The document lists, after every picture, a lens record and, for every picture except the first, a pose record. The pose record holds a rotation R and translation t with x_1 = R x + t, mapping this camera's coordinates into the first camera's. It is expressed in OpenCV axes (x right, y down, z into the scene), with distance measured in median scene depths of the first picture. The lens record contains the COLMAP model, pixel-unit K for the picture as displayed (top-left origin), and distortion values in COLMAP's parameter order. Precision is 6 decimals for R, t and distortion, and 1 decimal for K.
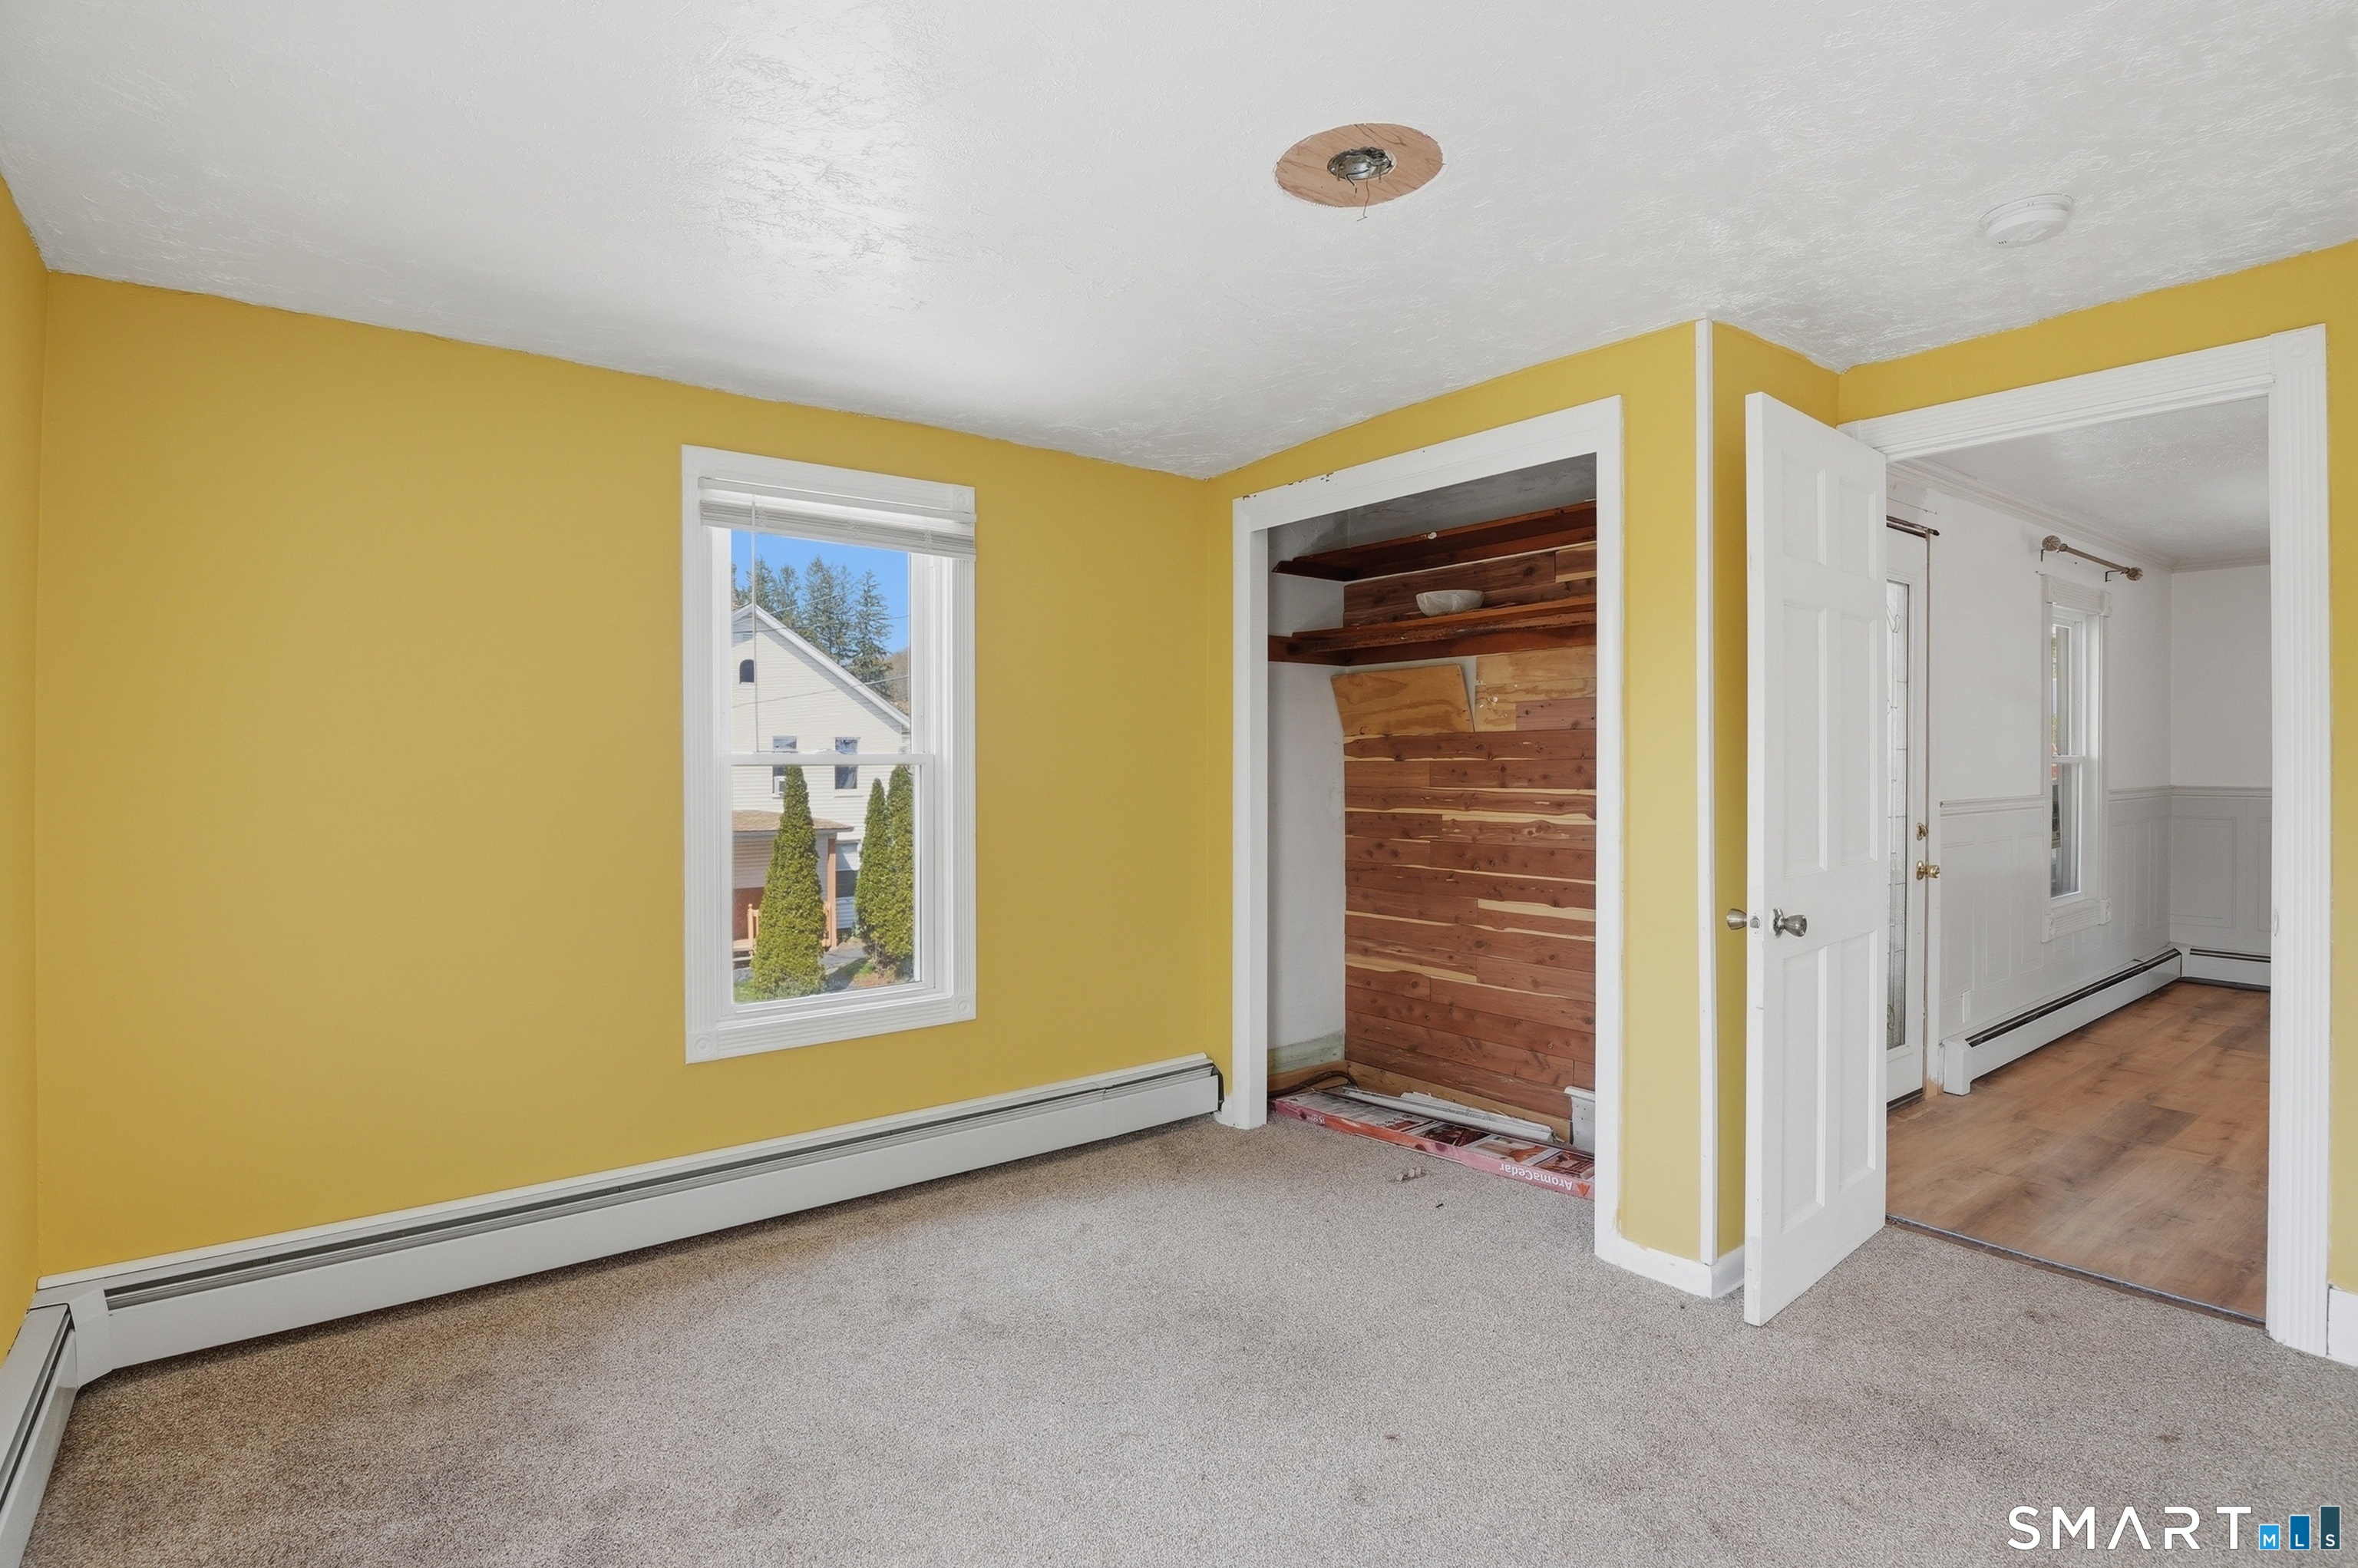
lens RADIAL K [[1167.9, 0, 1169.1], [0, 1167.9, 759.9], [0, 0, 1]] dist [-0.018258, -0.000406]
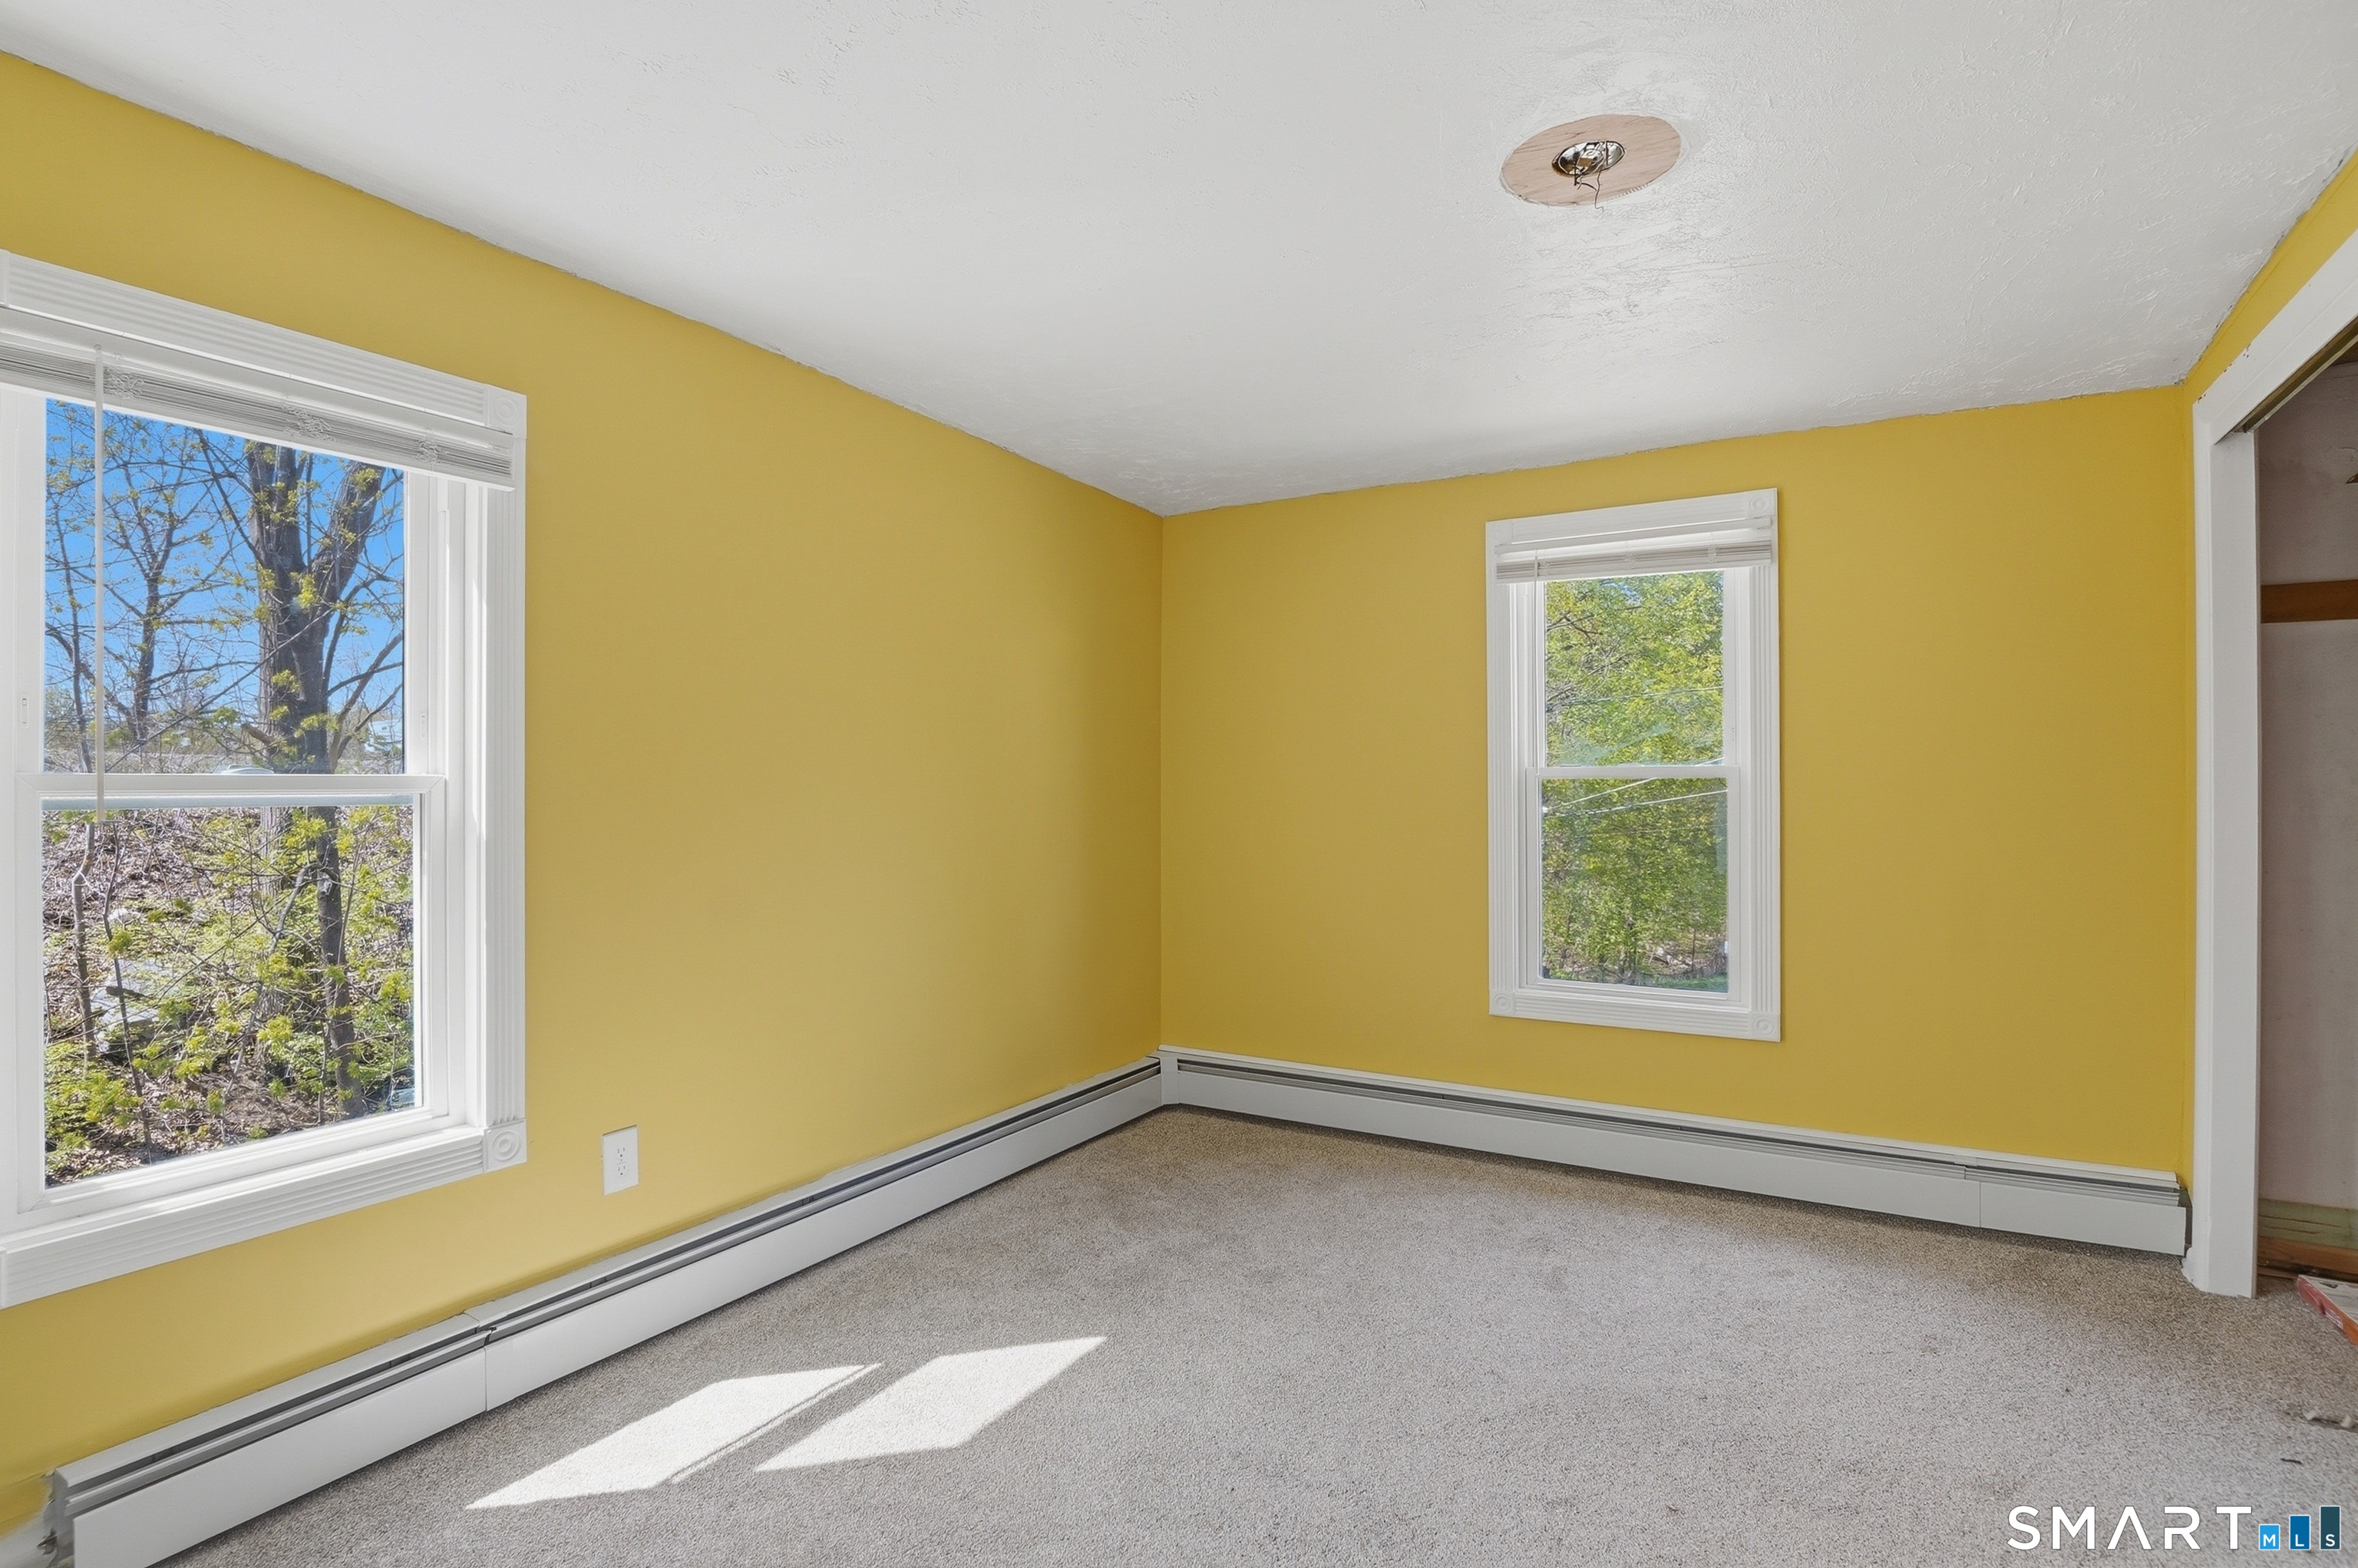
lens RADIAL K [[1168.7, 0, 1179.0], [0, 1168.7, 784.0], [0, 0, 1]] dist [-0.023031, 0.000077]
pose [[0.378694, 0.001755, -0.925520, 0.541995], [0.001979, 0.999994, 0.002706, 0.006895], [0.925520, -0.002857, 0.378689, 0.185727]]
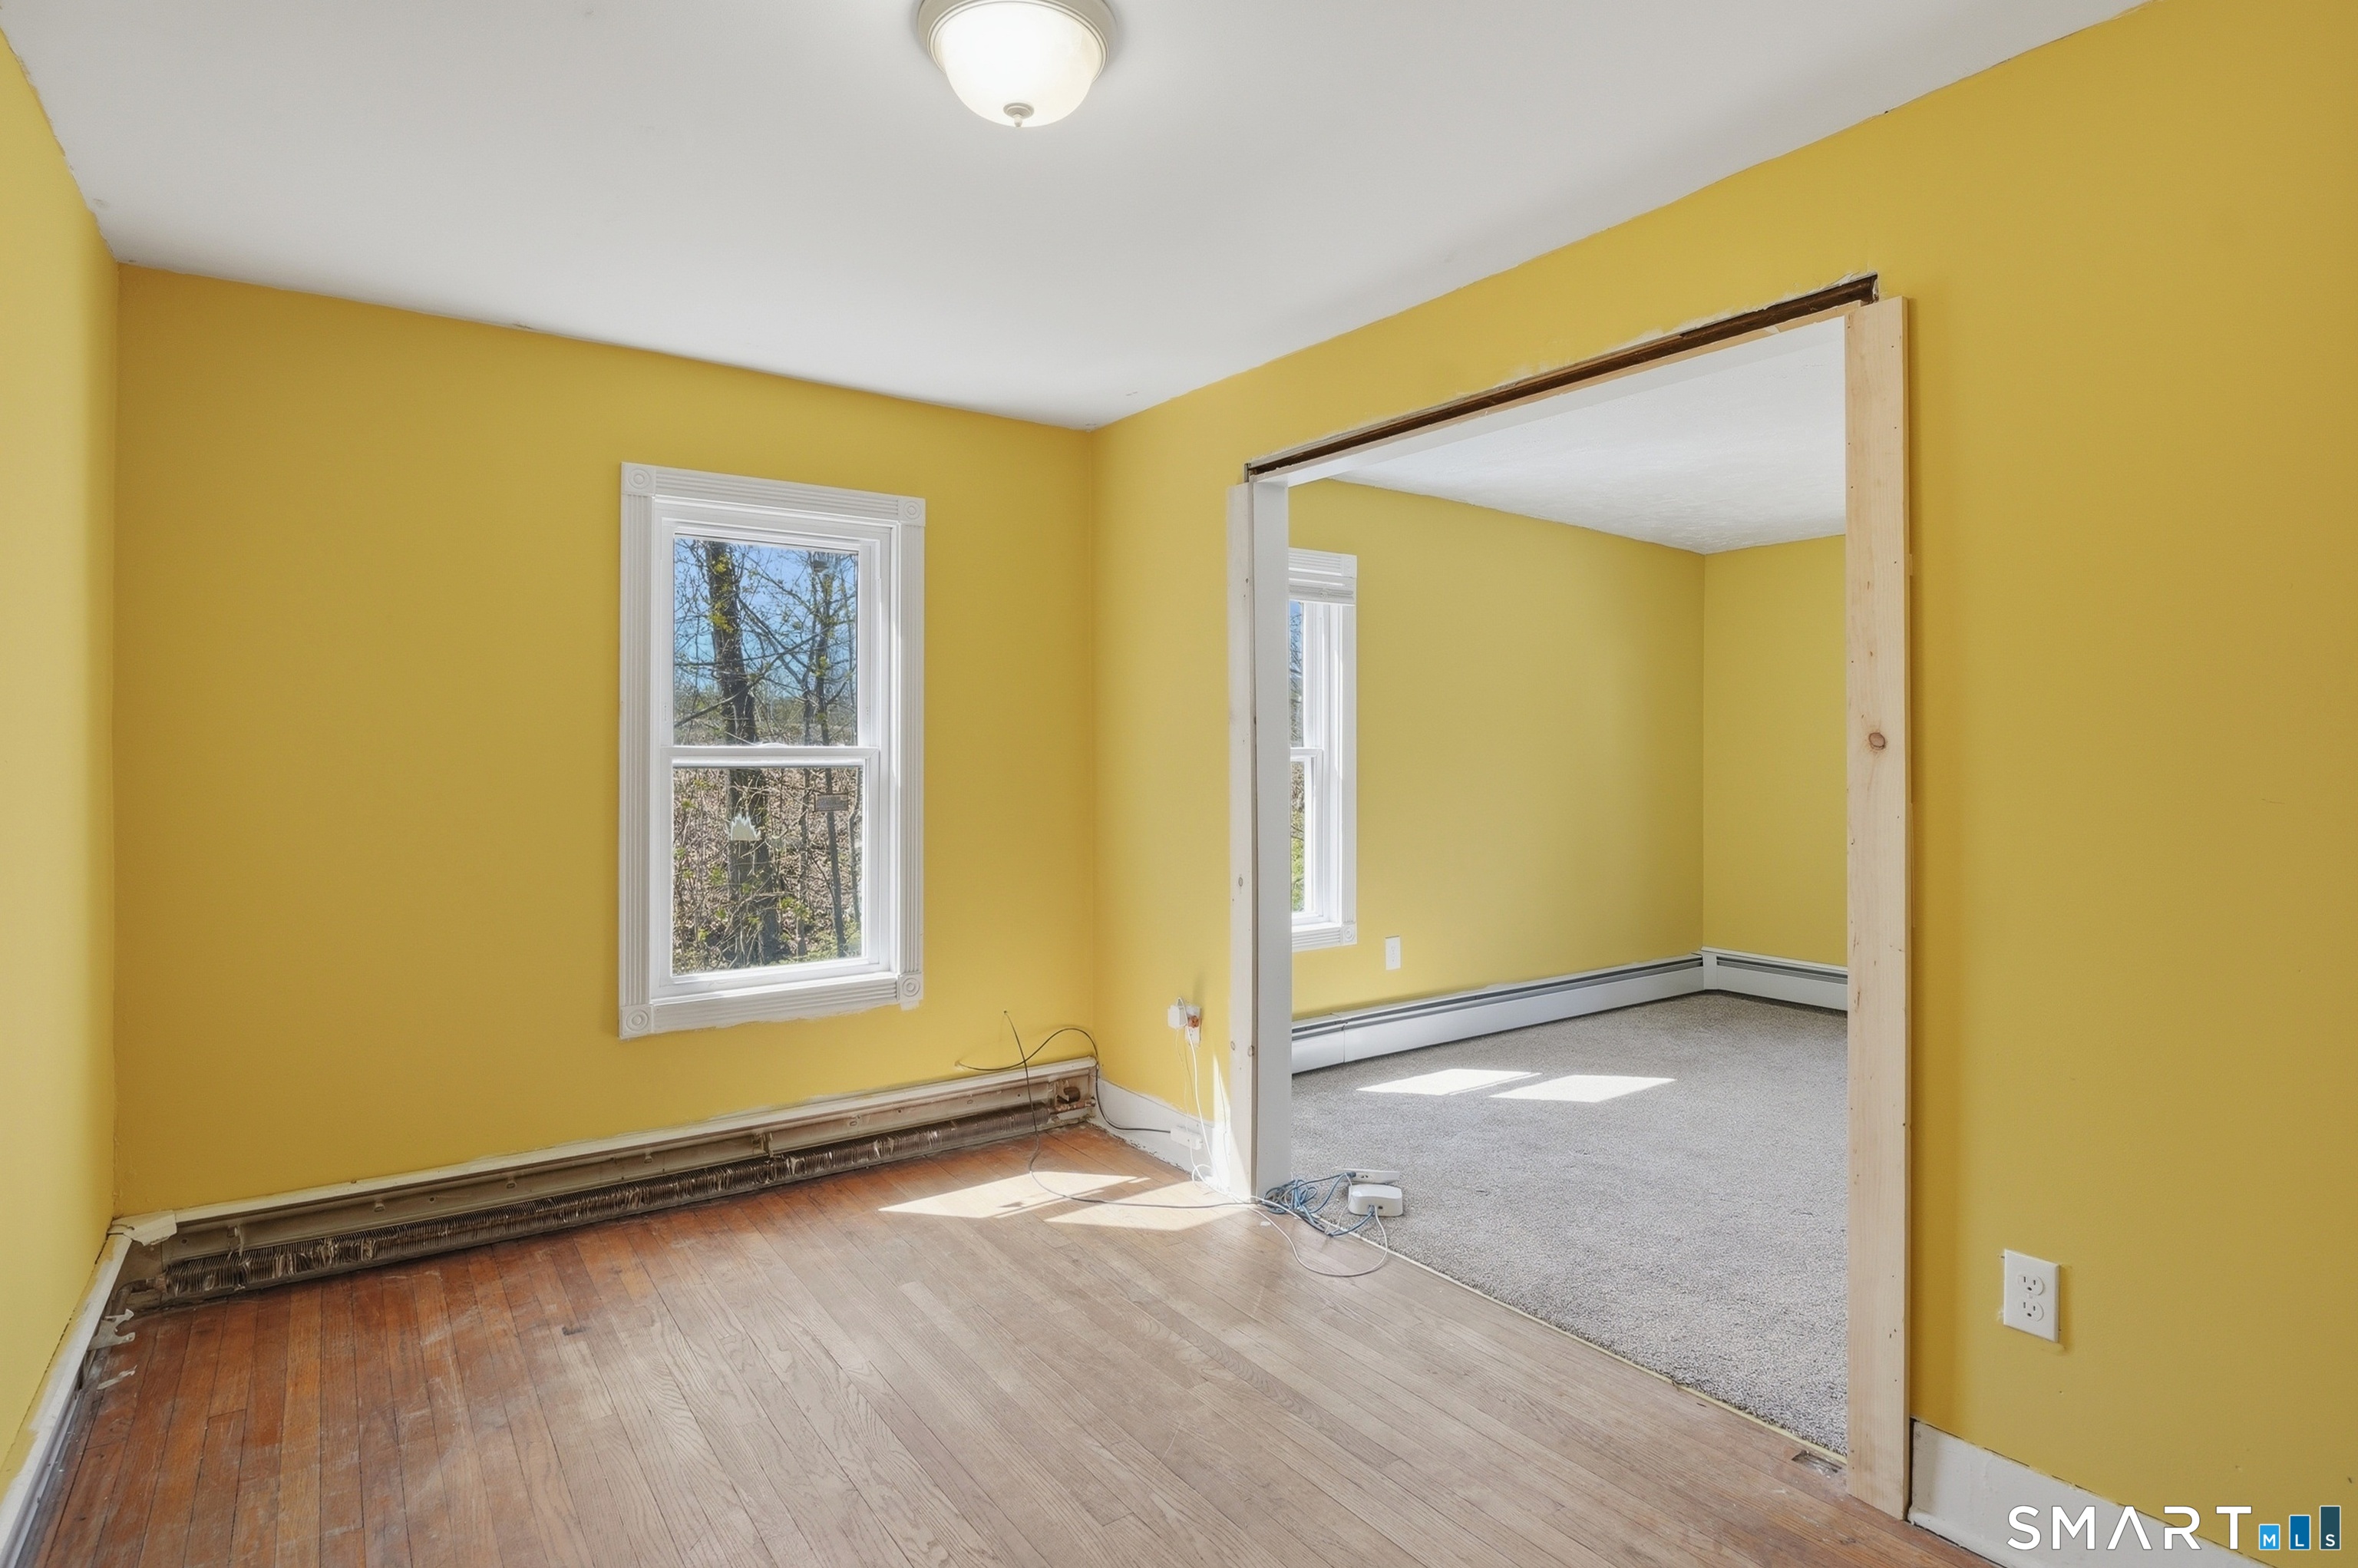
lens RADIAL K [[1167.9, 0, 1169.1], [0, 1167.9, 759.9], [0, 0, 1]] dist [-0.018258, -0.000406]
pose [[-0.049966, 0.006821, -0.998728, 1.083103], [0.005846, 0.999962, 0.006537, 0.006285], [0.998734, -0.005512, -0.050004, -0.041056]]
